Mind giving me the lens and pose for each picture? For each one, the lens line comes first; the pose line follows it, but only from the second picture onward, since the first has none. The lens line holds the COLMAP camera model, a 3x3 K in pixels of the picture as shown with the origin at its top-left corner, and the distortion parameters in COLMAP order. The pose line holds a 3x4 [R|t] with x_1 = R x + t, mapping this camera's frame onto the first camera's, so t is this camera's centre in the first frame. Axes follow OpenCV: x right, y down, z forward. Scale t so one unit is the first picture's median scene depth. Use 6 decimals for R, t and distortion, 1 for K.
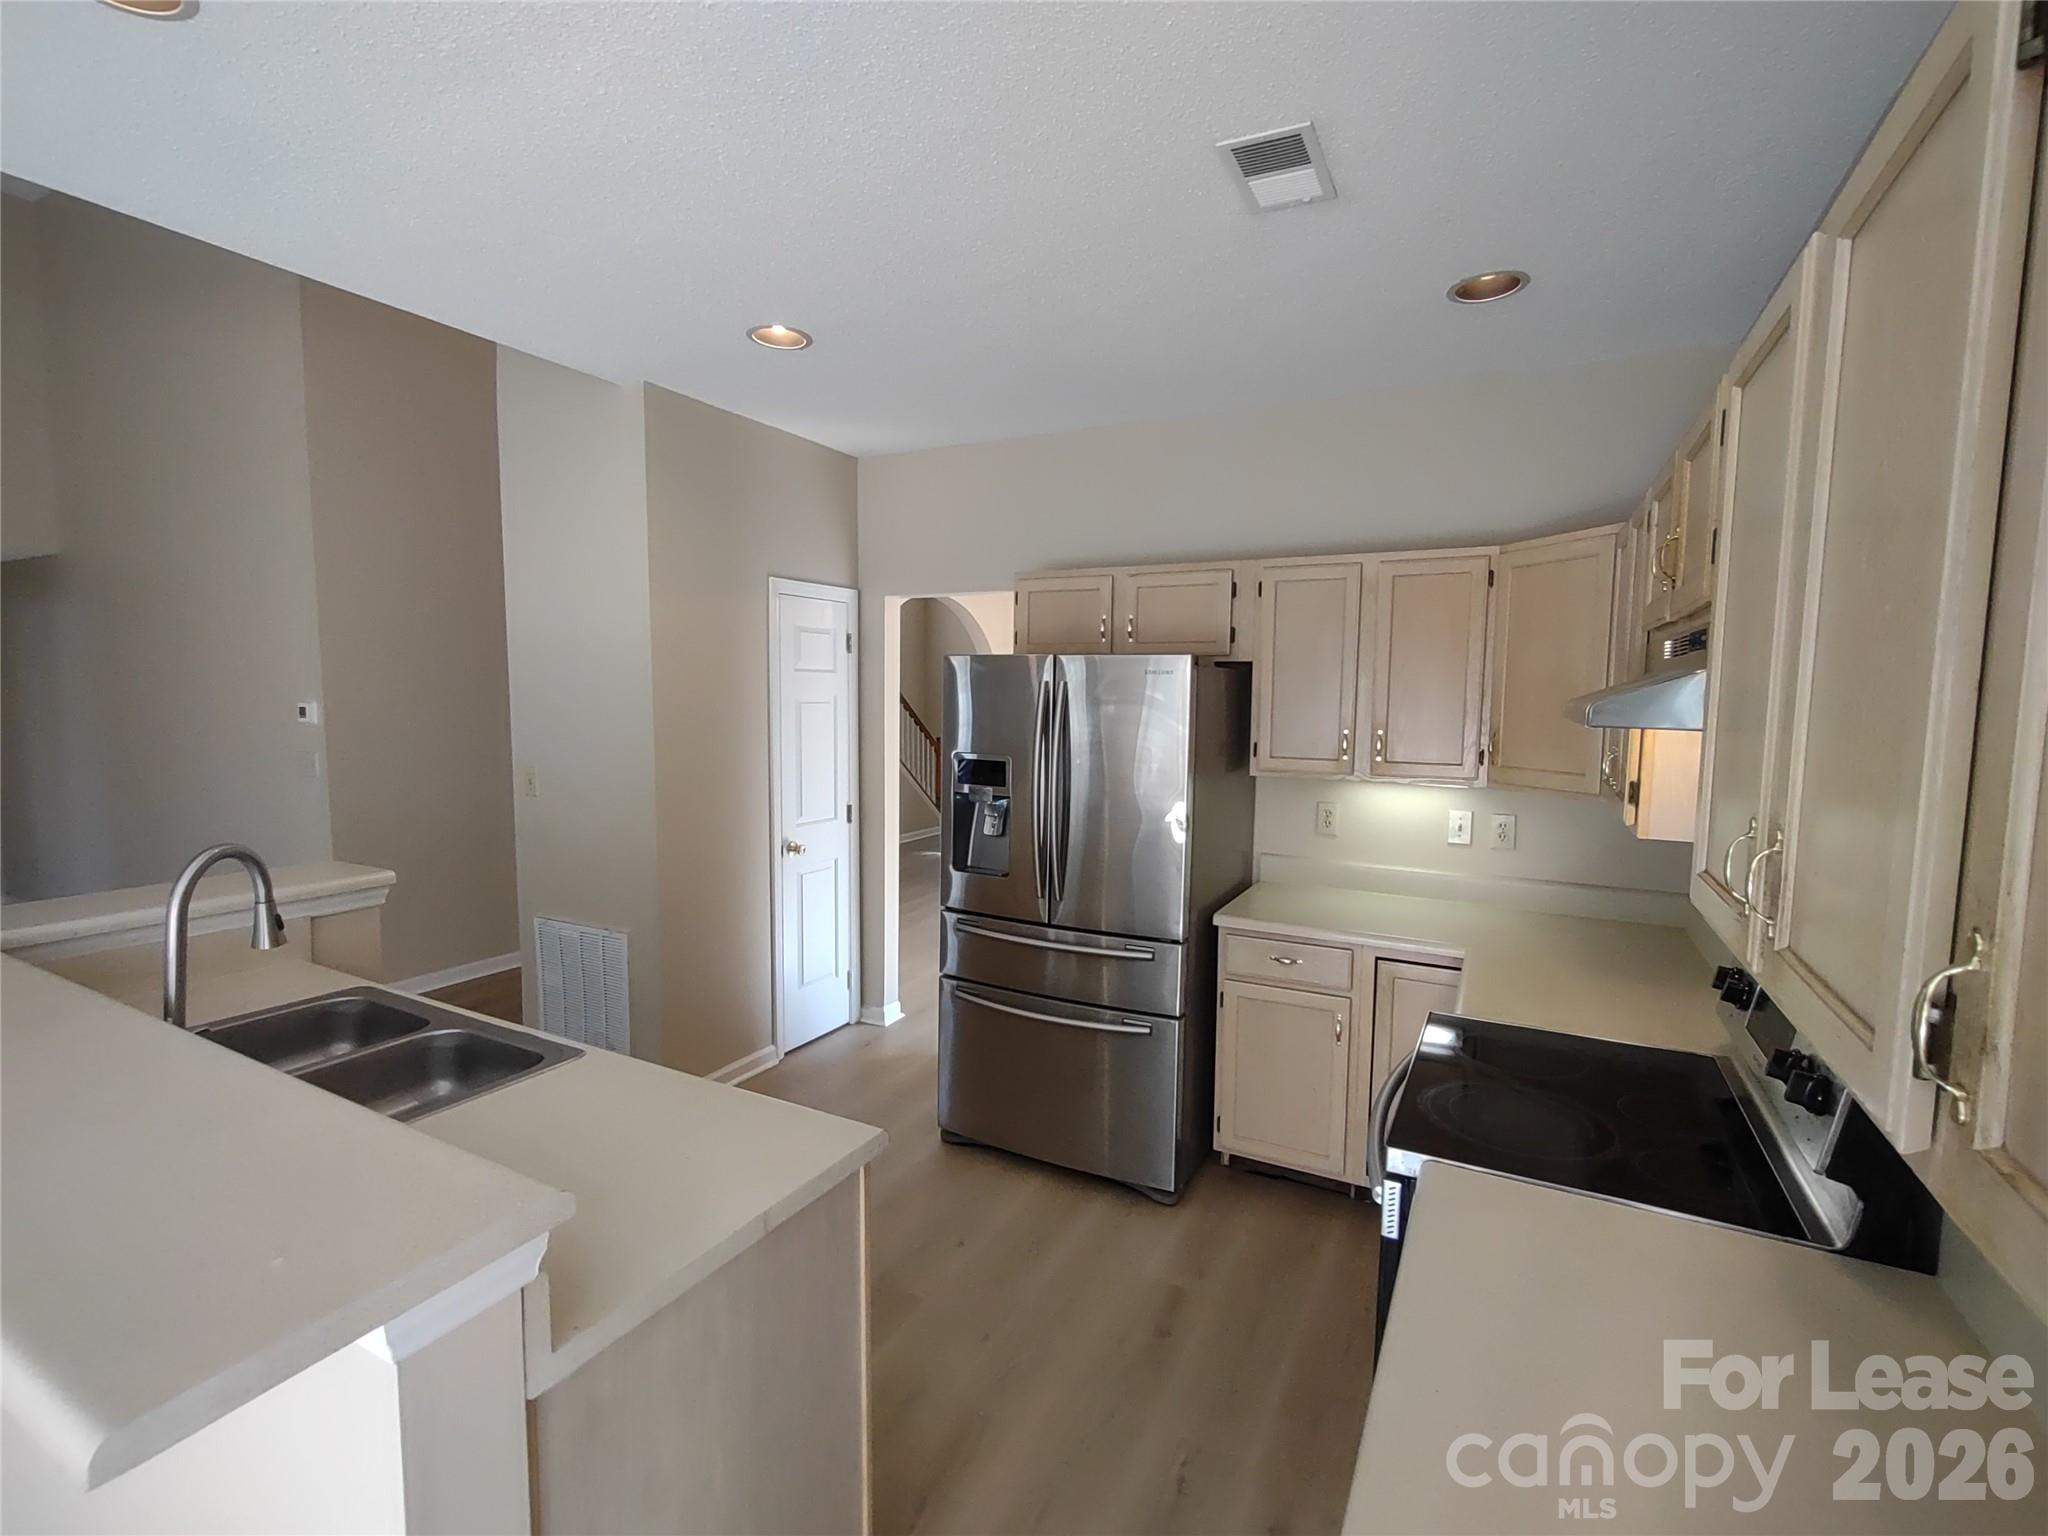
lens RADIAL K [[927.5, 0, 1030.2], [0, 927.5, 774.1], [0, 0, 1]] dist [-0.015592, -0.000678]
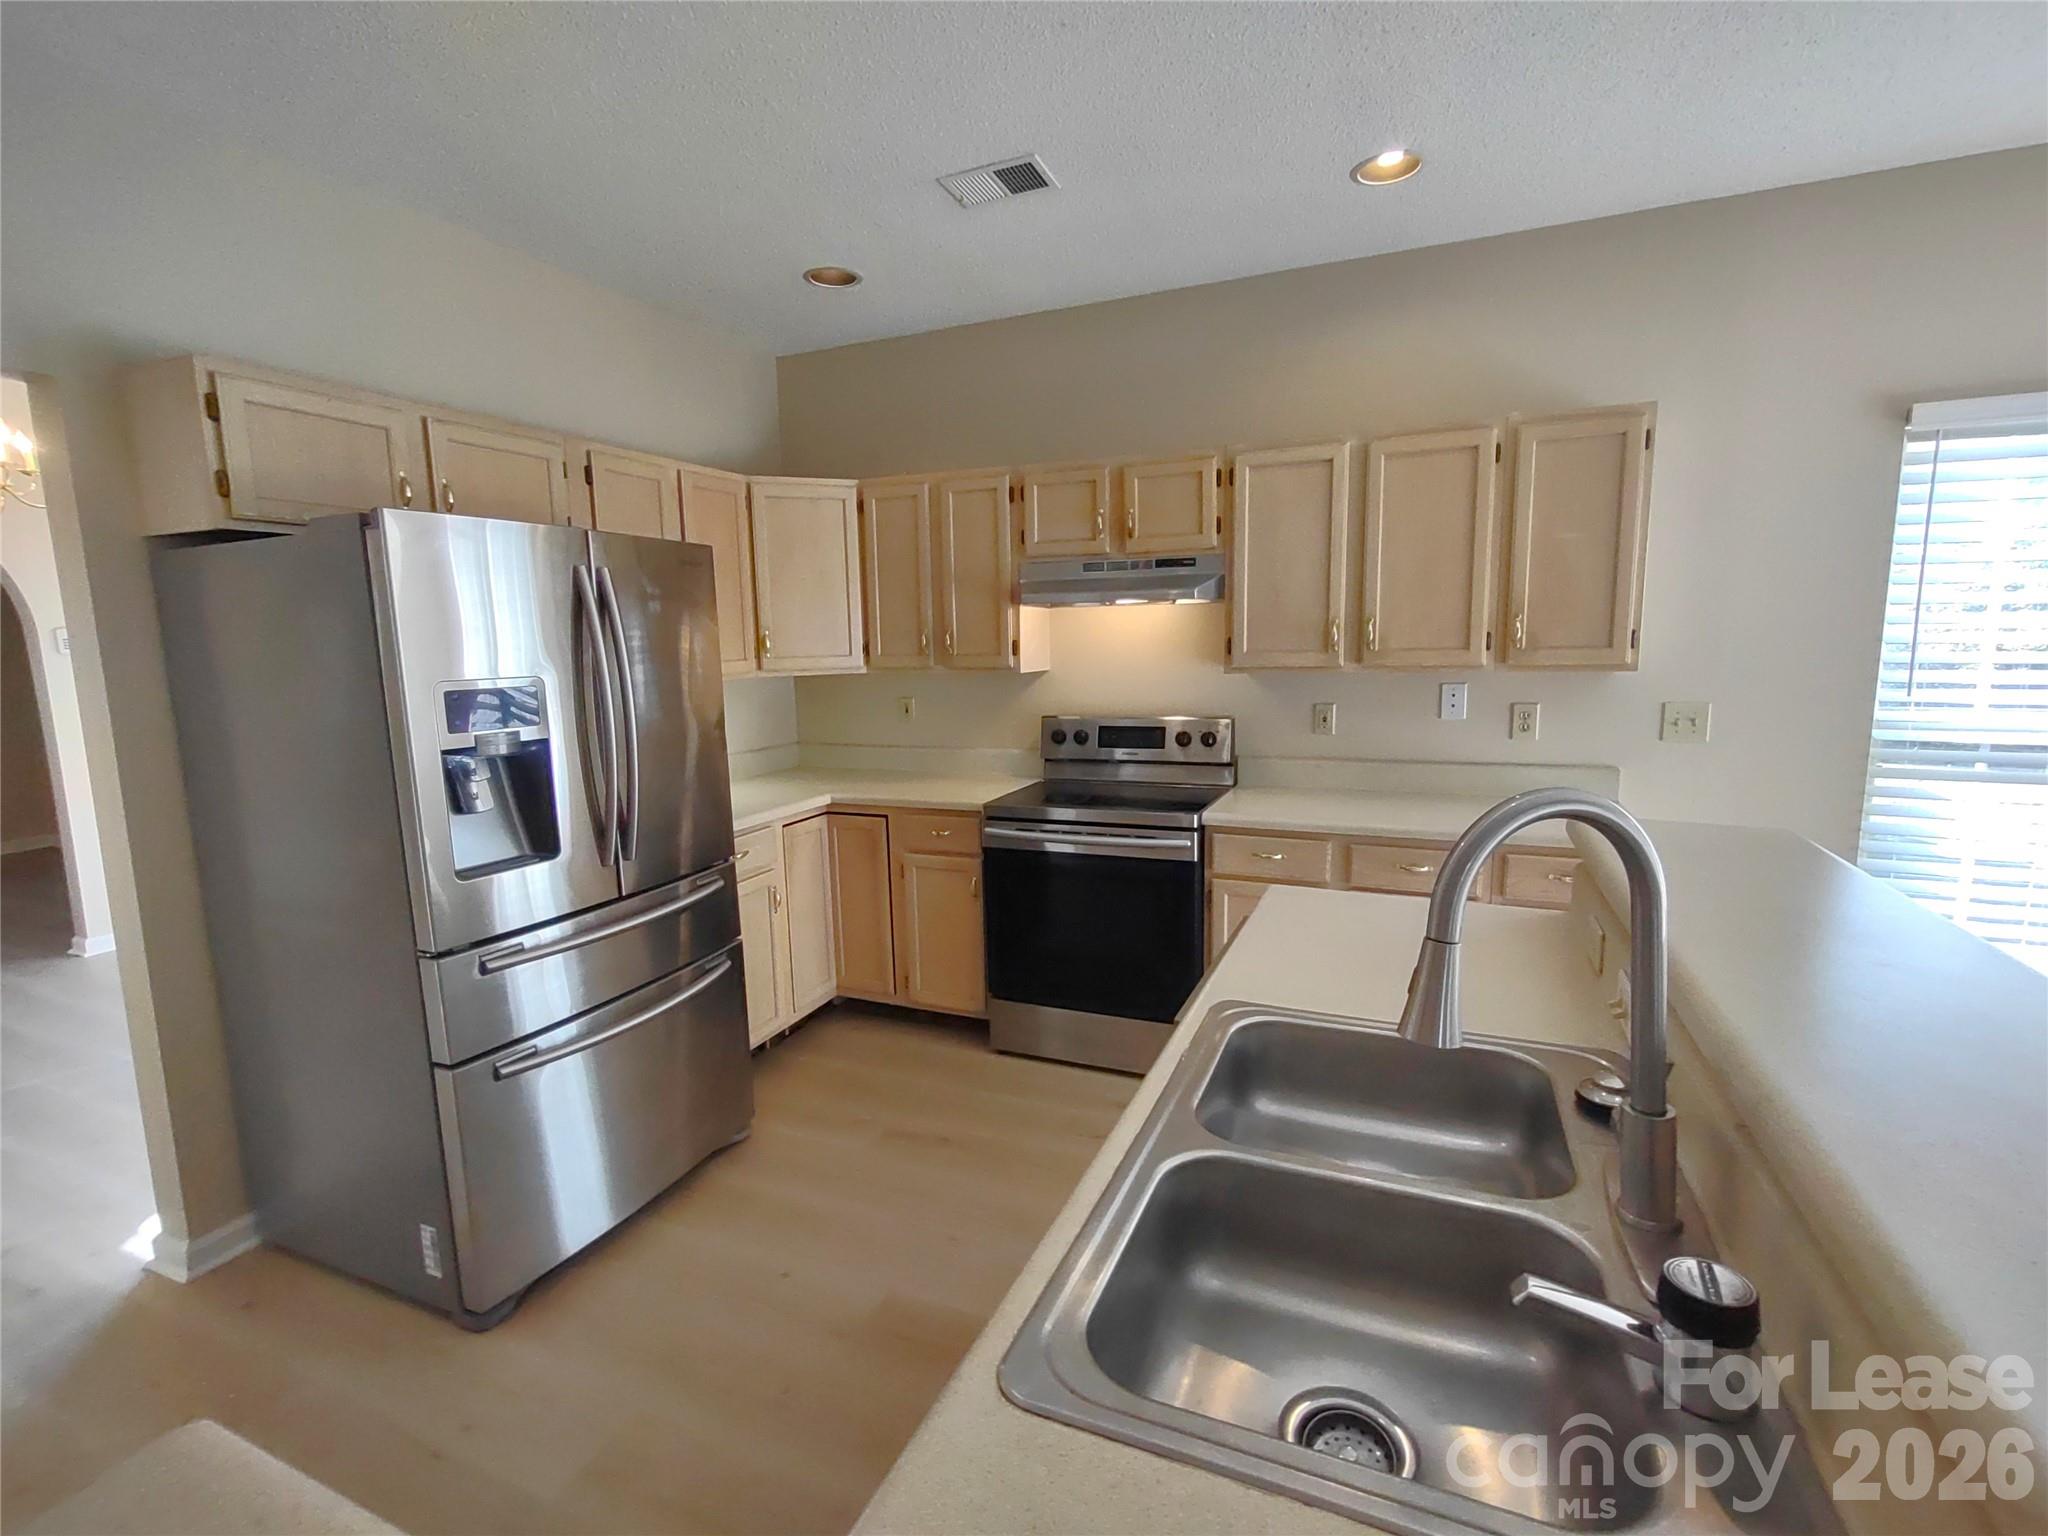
lens RADIAL K [[927.5, 0, 1030.2], [0, 927.5, 774.1], [0, 0, 1]] dist [-0.015592, -0.000678]
pose [[-0.093375, -0.154121, 0.983630, -0.889939], [0.110737, 0.980209, 0.164097, -0.026309], [-0.989454, 0.124247, -0.074461, 0.869222]]
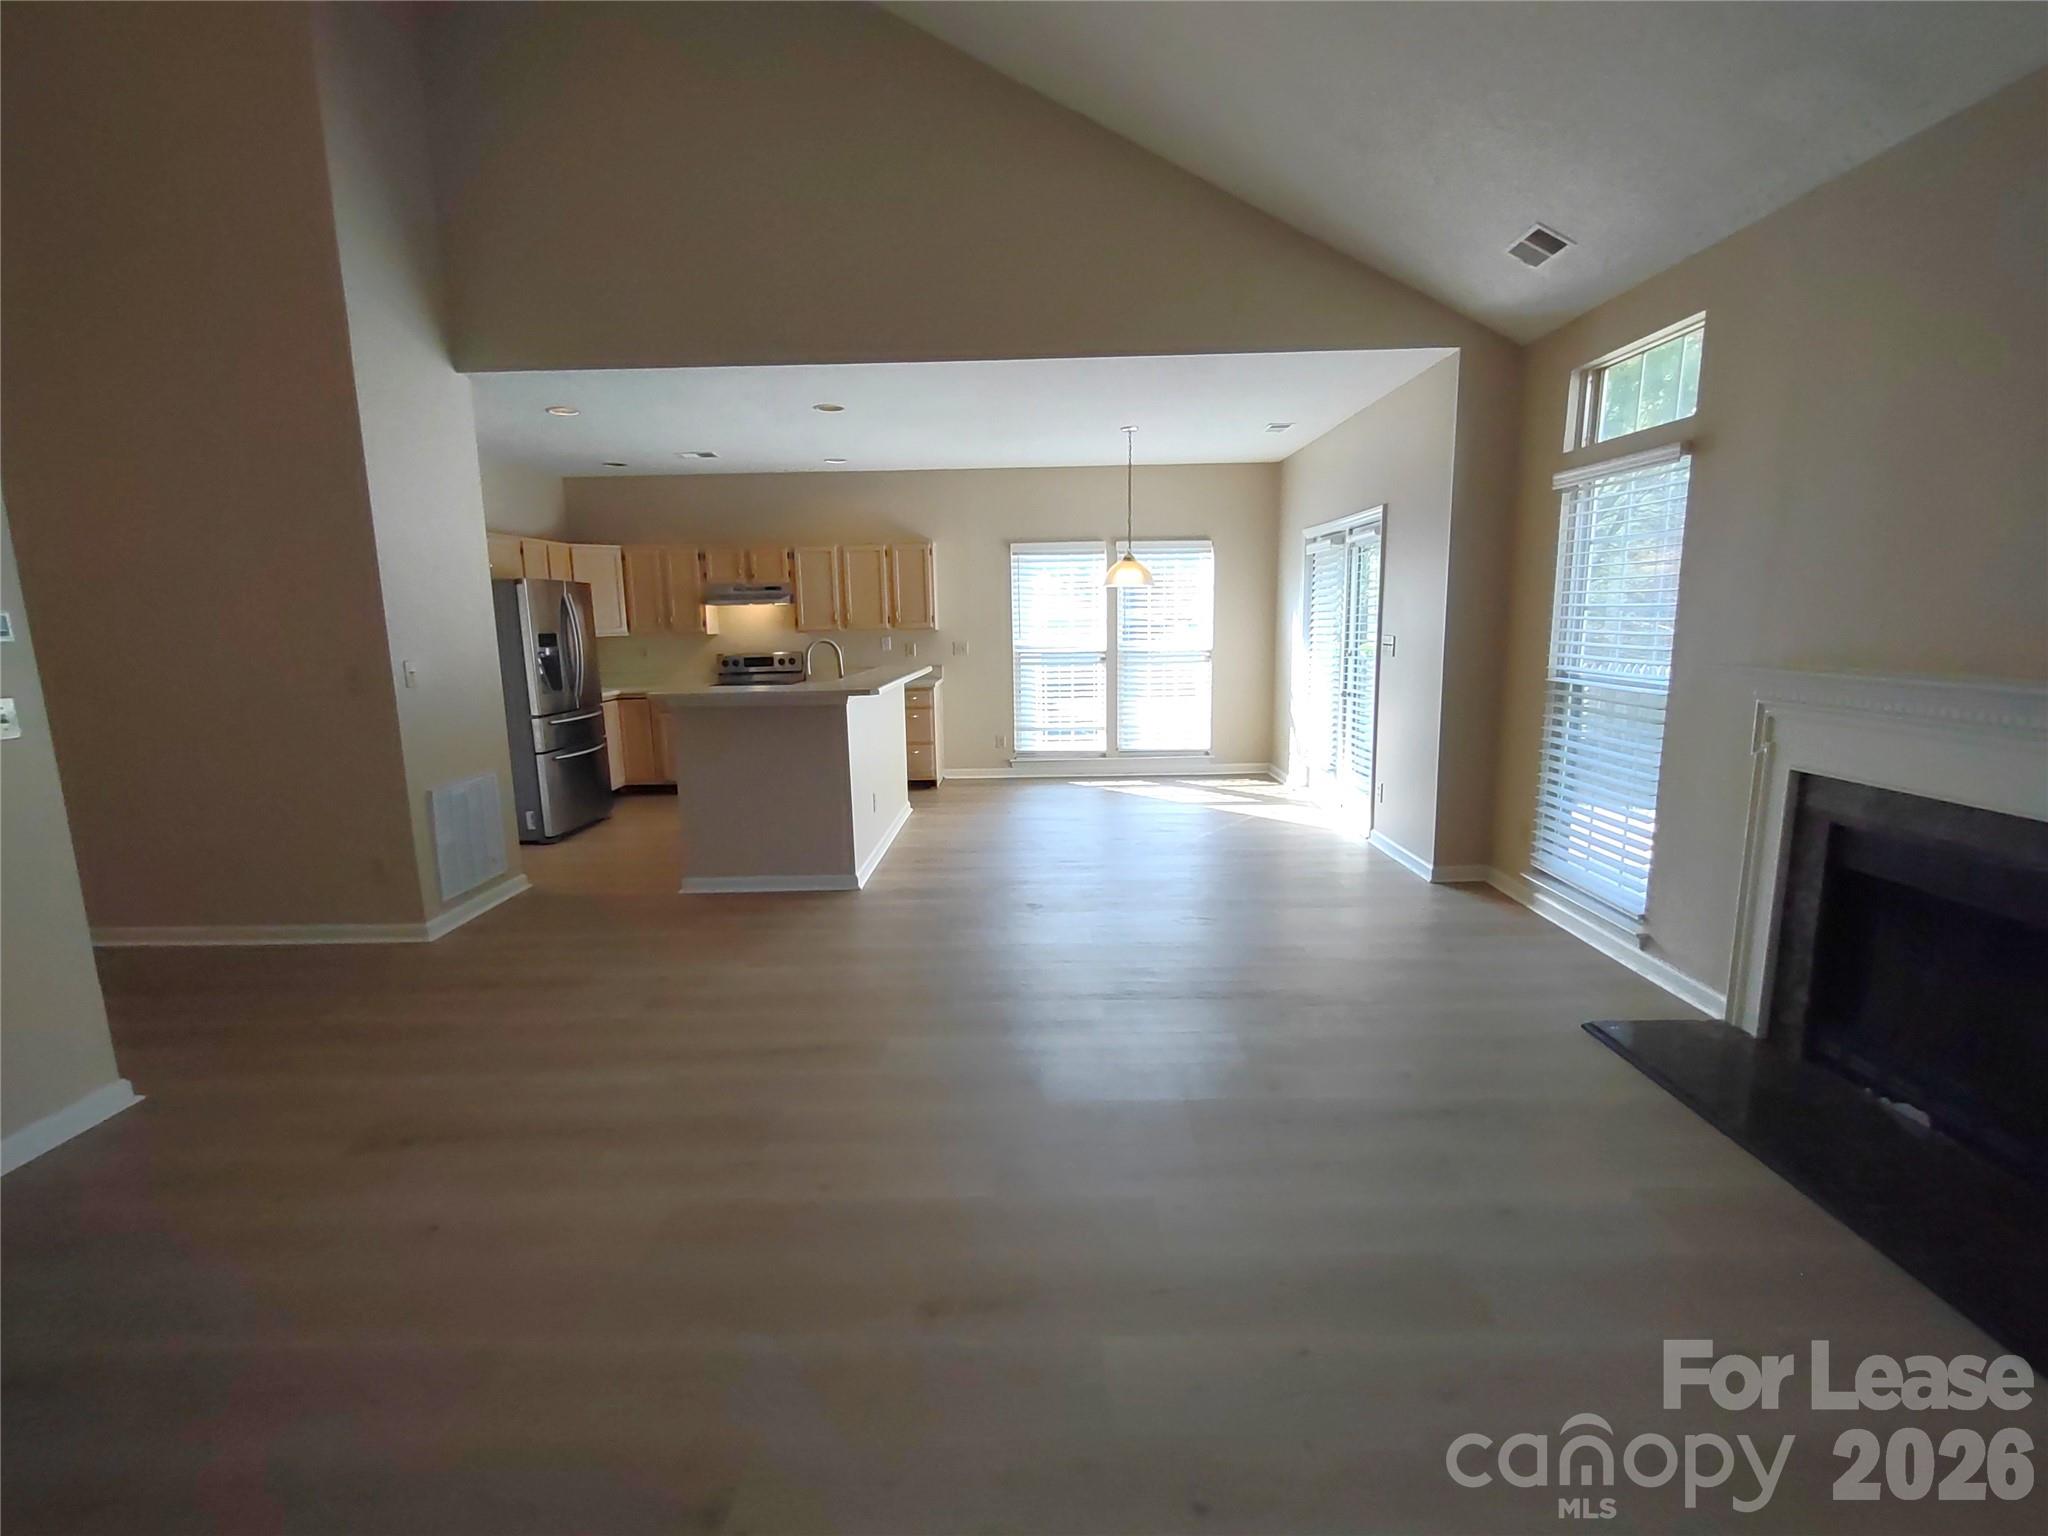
lens RADIAL K [[927.5, 0, 1030.2], [0, 927.5, 774.1], [0, 0, 1]] dist [-0.015592, -0.000678]
pose [[-0.470110, -0.148593, 0.870010, -2.855440], [0.094095, 0.971671, 0.216800, -0.066470], [-0.877578, 0.183783, -0.442810, 1.283159]]
